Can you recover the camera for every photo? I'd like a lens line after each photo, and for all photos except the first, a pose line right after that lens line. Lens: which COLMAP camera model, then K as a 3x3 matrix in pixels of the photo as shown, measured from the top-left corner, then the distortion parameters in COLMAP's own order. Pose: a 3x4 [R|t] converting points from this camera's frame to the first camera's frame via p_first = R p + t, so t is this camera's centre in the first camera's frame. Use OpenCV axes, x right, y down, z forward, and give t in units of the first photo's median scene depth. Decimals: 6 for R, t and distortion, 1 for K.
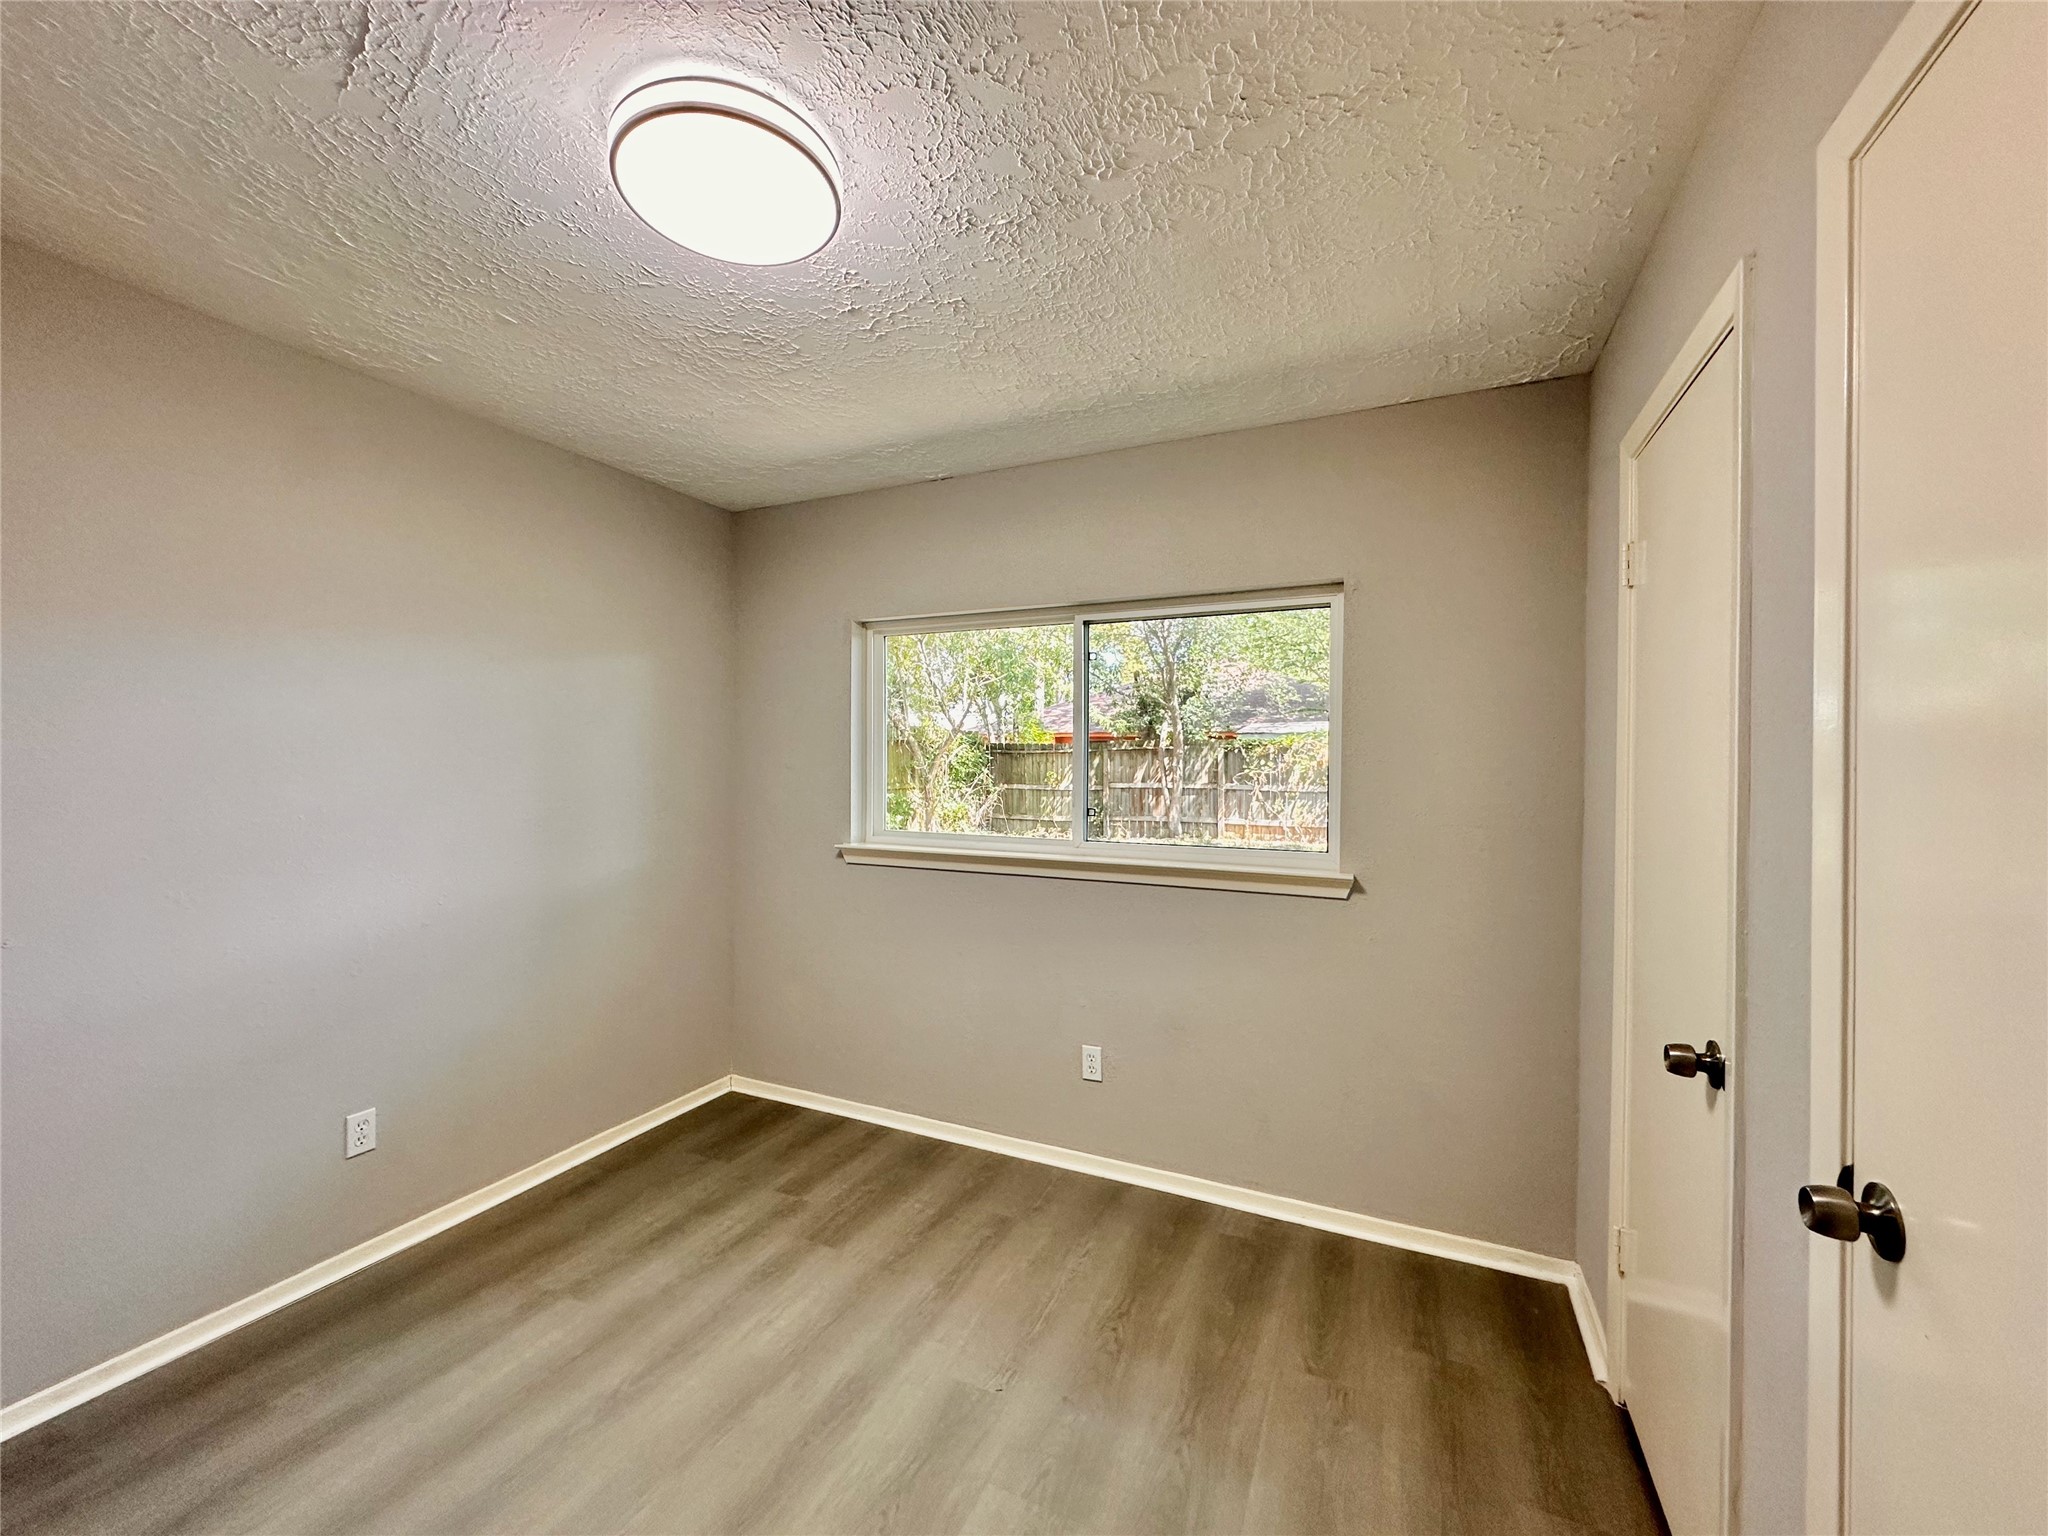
lens RADIAL K [[818.5, 0, 1022.1], [0, 818.5, 766.0], [0, 0, 1]] dist [-0.002559, 0.000348]
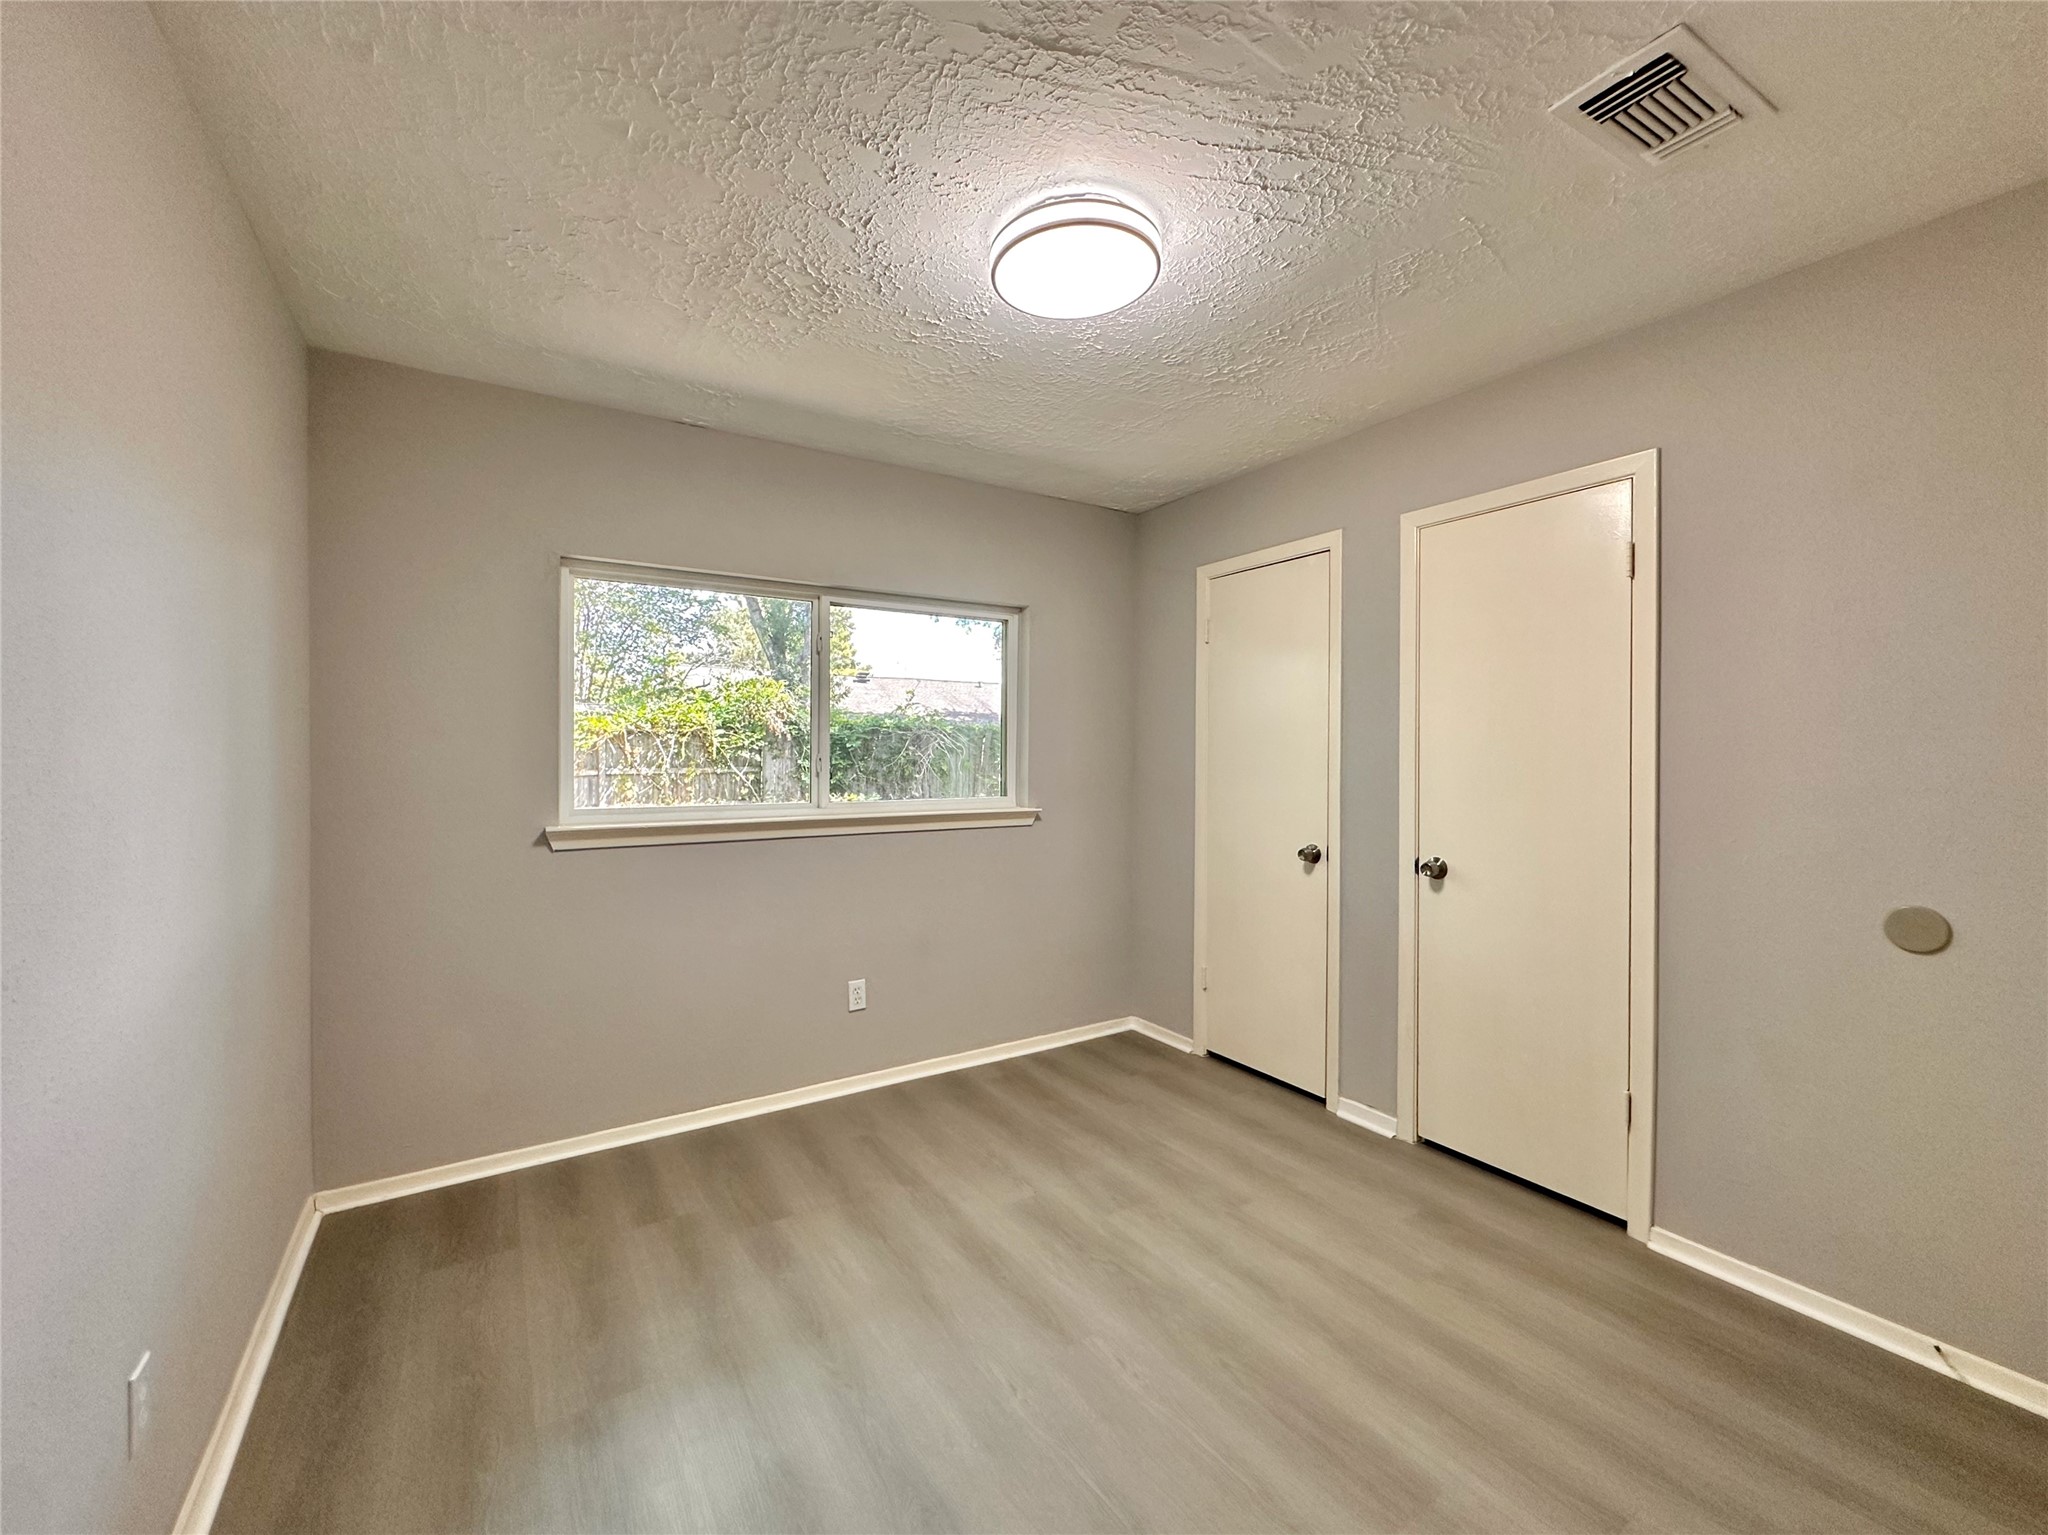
lens RADIAL K [[872.2, 0, 1022.5], [0, 872.2, 749.4], [0, 0, 1]] dist [-0.002077, -0.000017]
pose [[0.511635, -0.002978, 0.859198, -0.962179], [-0.002274, 0.999986, 0.004819, 0.018424], [-0.859200, -0.004419, 0.511621, 0.214267]]
